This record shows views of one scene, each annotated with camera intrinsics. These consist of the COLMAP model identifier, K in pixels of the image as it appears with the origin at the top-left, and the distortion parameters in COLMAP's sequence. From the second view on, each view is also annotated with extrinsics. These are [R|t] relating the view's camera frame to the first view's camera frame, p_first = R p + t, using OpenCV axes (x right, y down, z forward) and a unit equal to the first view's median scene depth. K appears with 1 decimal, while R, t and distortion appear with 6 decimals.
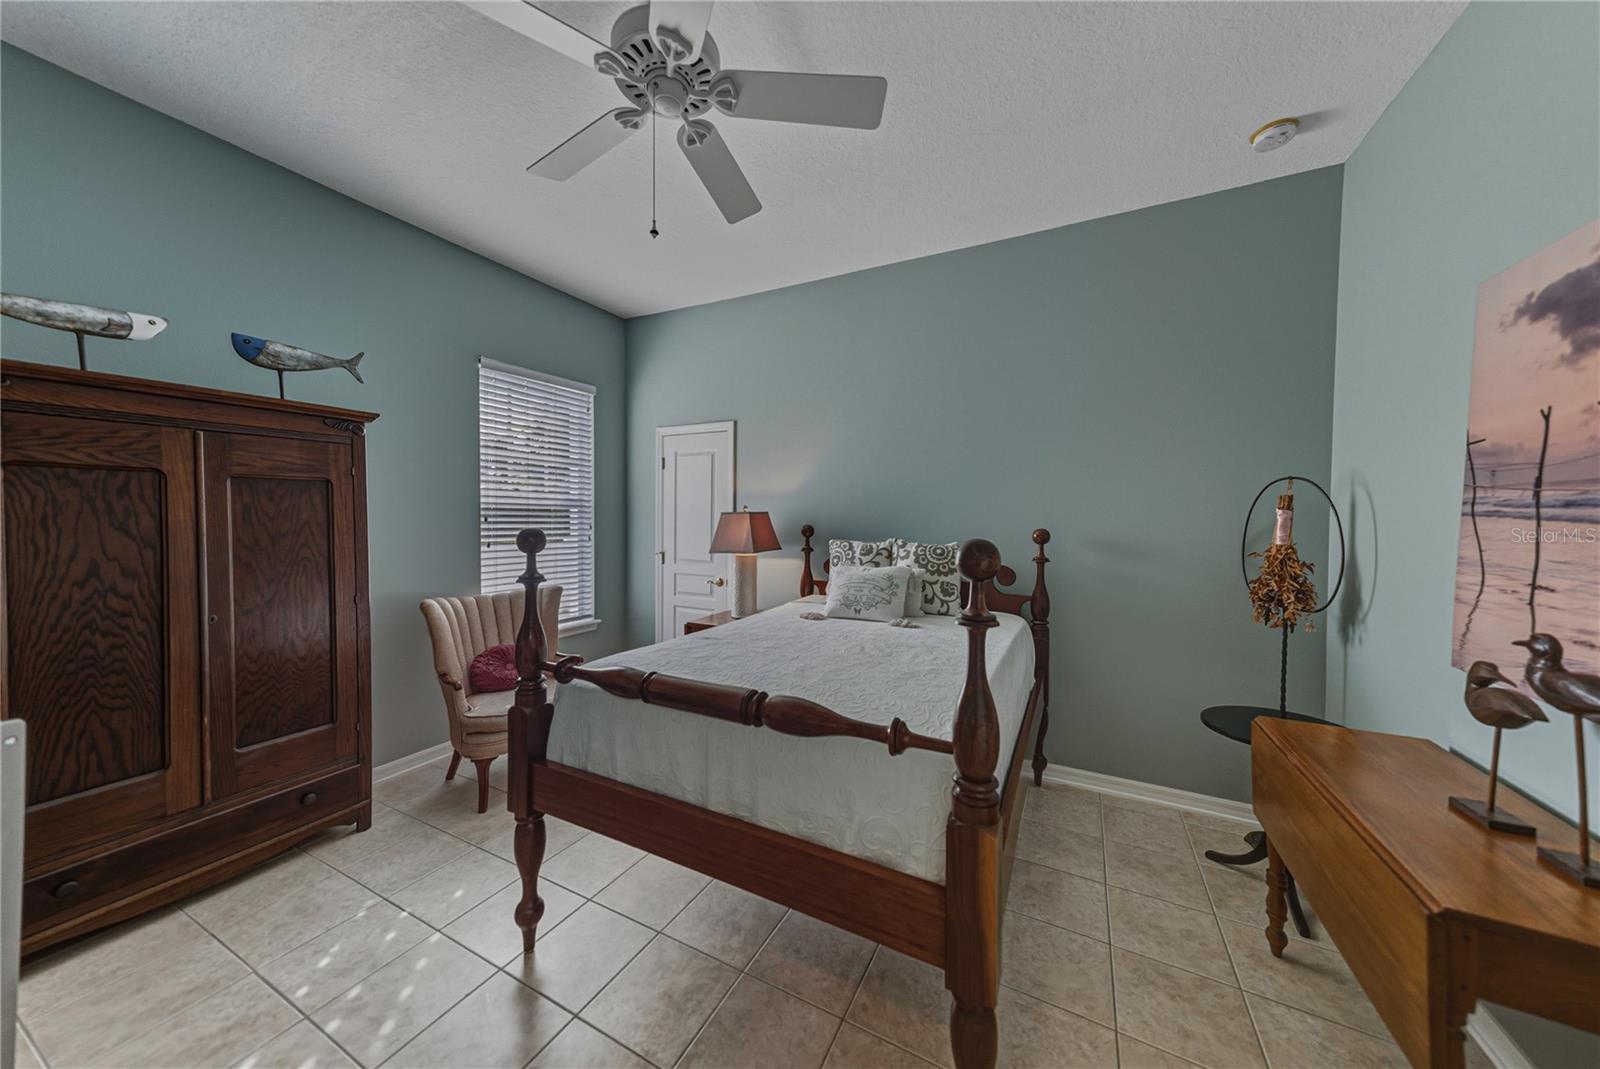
lens RADIAL K [[547.0, 0, 804.4], [0, 547.0, 531.6], [0, 0, 1]] dist [-0.001151, -0.000060]
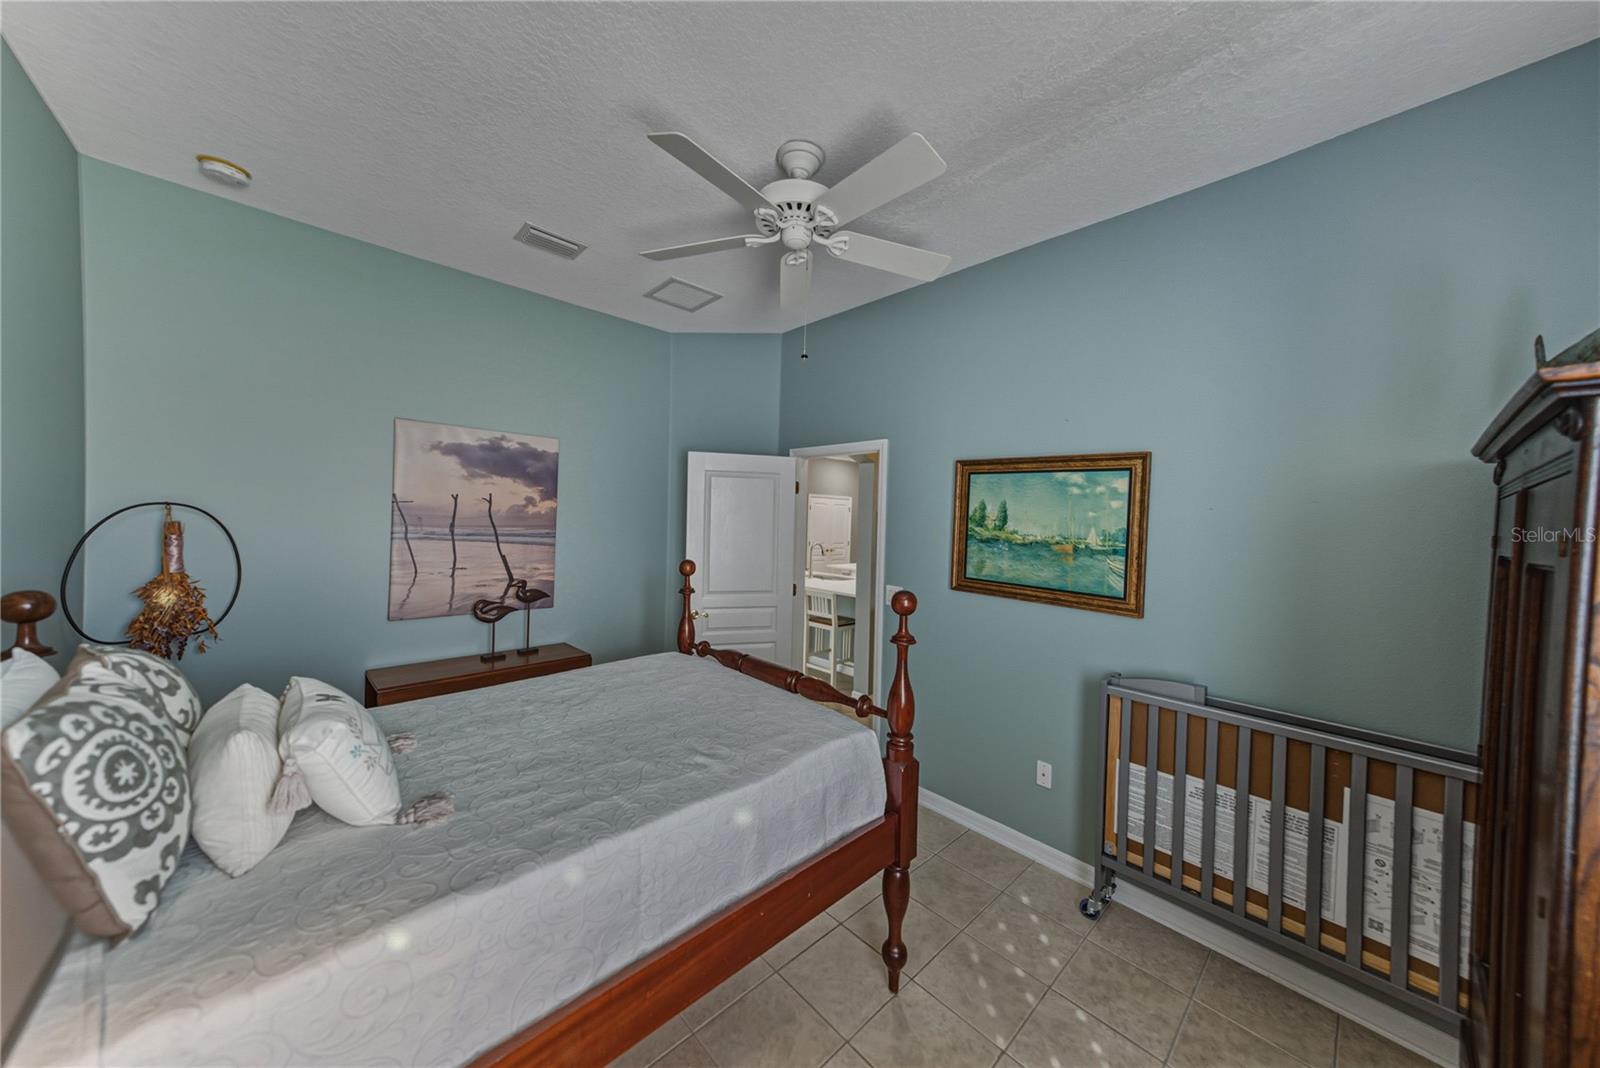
lens RADIAL K [[547.0, 0, 804.4], [0, 547.0, 531.1], [0, 0, 1]] dist [-0.001151, -0.000060]
pose [[-0.940791, -0.039661, 0.336658, -0.893682], [-0.021943, 0.998174, 0.056271, -0.229193], [-0.338275, 0.045552, -0.939944, 2.690359]]
